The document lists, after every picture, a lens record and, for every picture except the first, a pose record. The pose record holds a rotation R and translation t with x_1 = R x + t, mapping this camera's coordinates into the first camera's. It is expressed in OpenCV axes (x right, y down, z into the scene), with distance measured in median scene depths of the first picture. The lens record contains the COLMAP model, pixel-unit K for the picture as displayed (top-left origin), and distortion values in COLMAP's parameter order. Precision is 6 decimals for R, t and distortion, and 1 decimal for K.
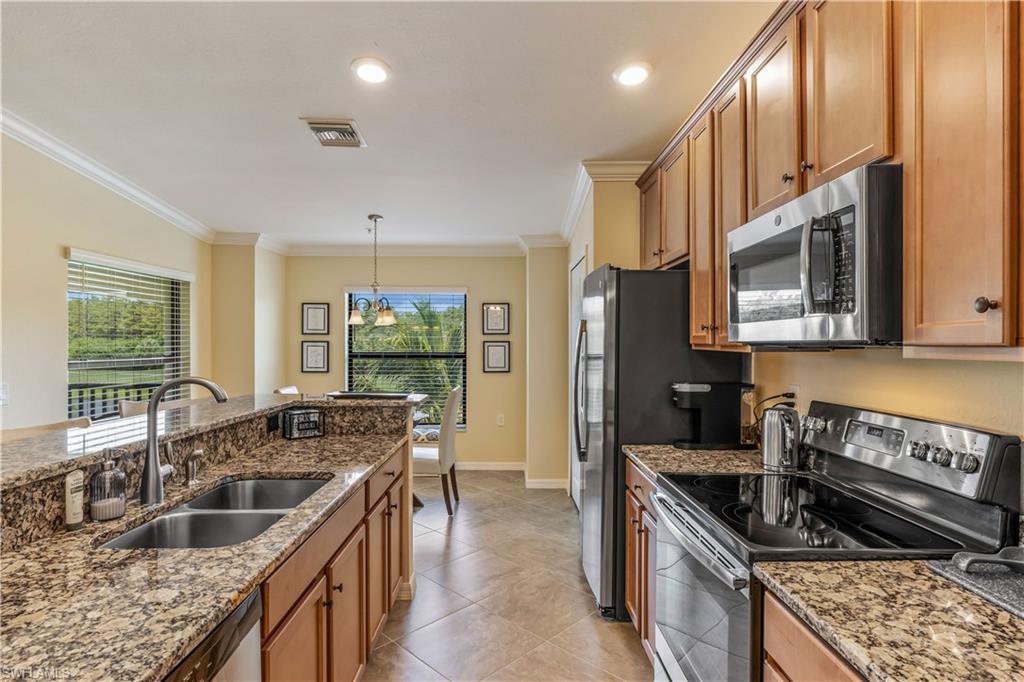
lens RADIAL K [[532.8, 0, 509.6], [0, 532.8, 345.1], [0, 0, 1]] dist [-0.015118, -0.000877]
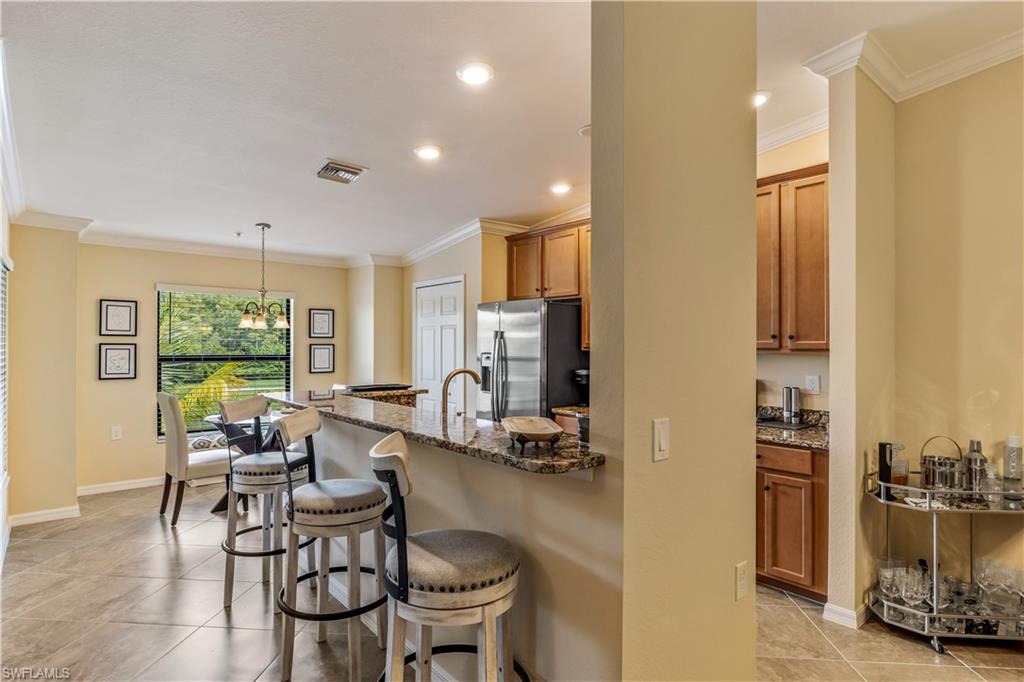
lens RADIAL K [[532.8, 0, 512.7], [0, 532.8, 340.0], [0, 0, 1]] dist [-0.015118, -0.000877]
pose [[0.766721, 0.007167, 0.641941, -0.538844], [0.001032, 0.999923, -0.012397, -0.002153], [-0.641980, 0.010168, 0.766654, -0.109862]]
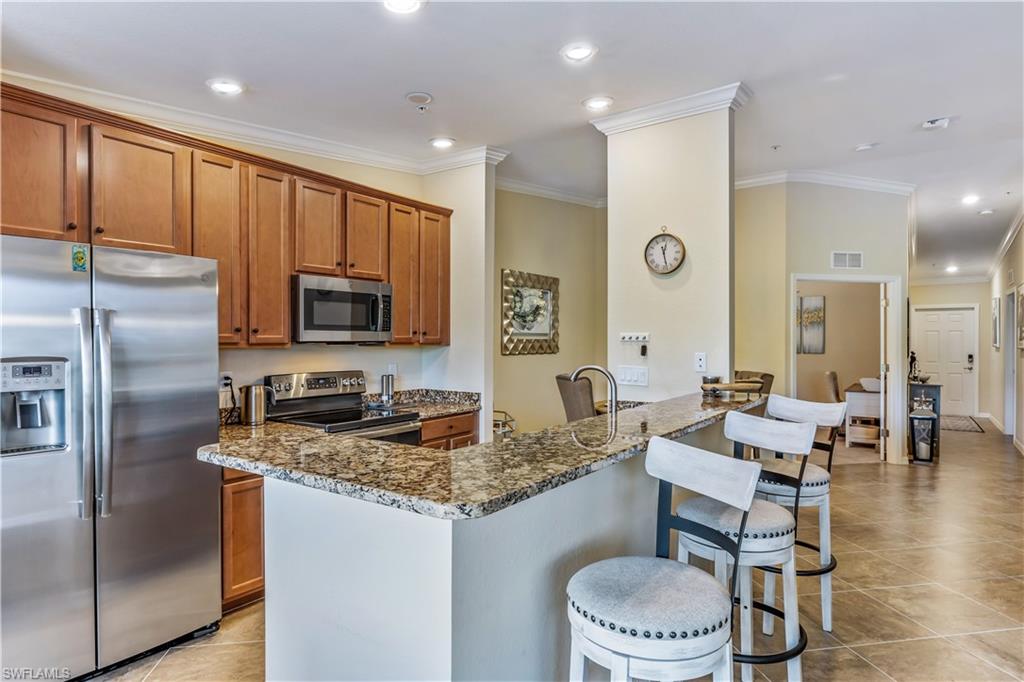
lens RADIAL K [[565.1, 0, 525.1], [0, 565.1, 343.9], [0, 0, 1]] dist [-0.001002, -0.001890]
pose [[-0.816920, -0.003388, 0.576741, -0.479368], [0.000456, 0.999979, 0.006520, -0.002534], [-0.576751, 0.005589, -0.816901, 1.205881]]
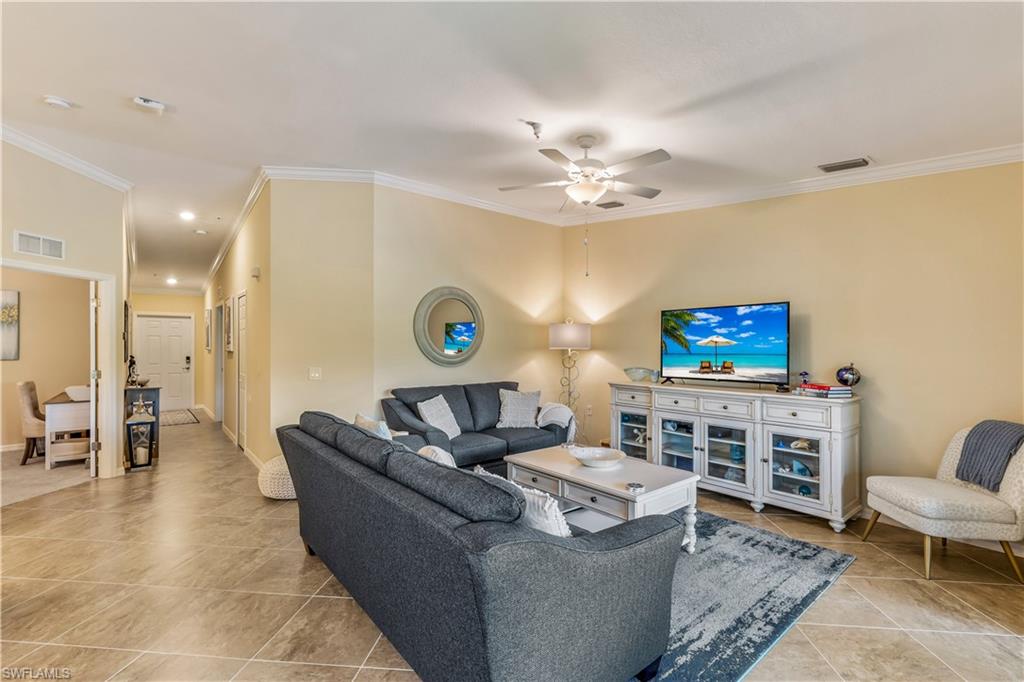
lens RADIAL K [[448.0, 0, 509.6], [0, 448.0, 344.7], [0, 0, 1]] dist [0.000798, -0.000025]
pose [[-0.780462, -0.001913, -0.625201, -0.502943], [-0.002256, 0.999997, -0.000244, -0.002286], [0.625199, 0.001220, -0.780464, 0.804316]]
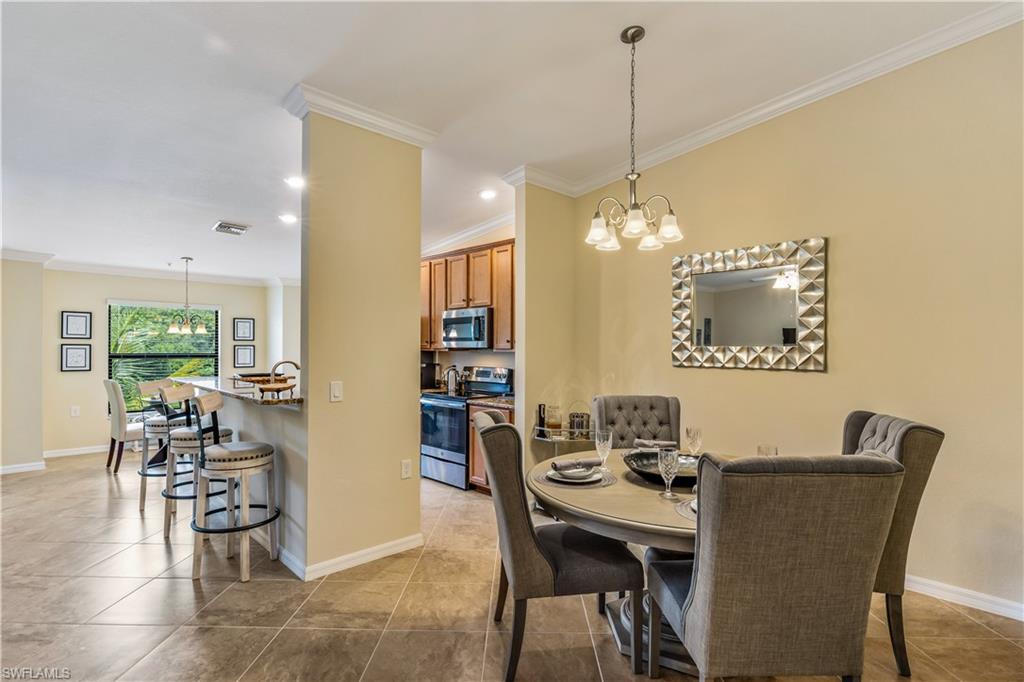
lens RADIAL K [[488.5, 0, 511.2], [0, 488.5, 347.9], [0, 0, 1]] dist [-0.014601, 0.001443]
pose [[0.717574, 0.002819, 0.696476, -0.530768], [-0.002733, 0.999996, -0.001232, -0.000790], [-0.696477, -0.001019, 0.717579, -0.542669]]
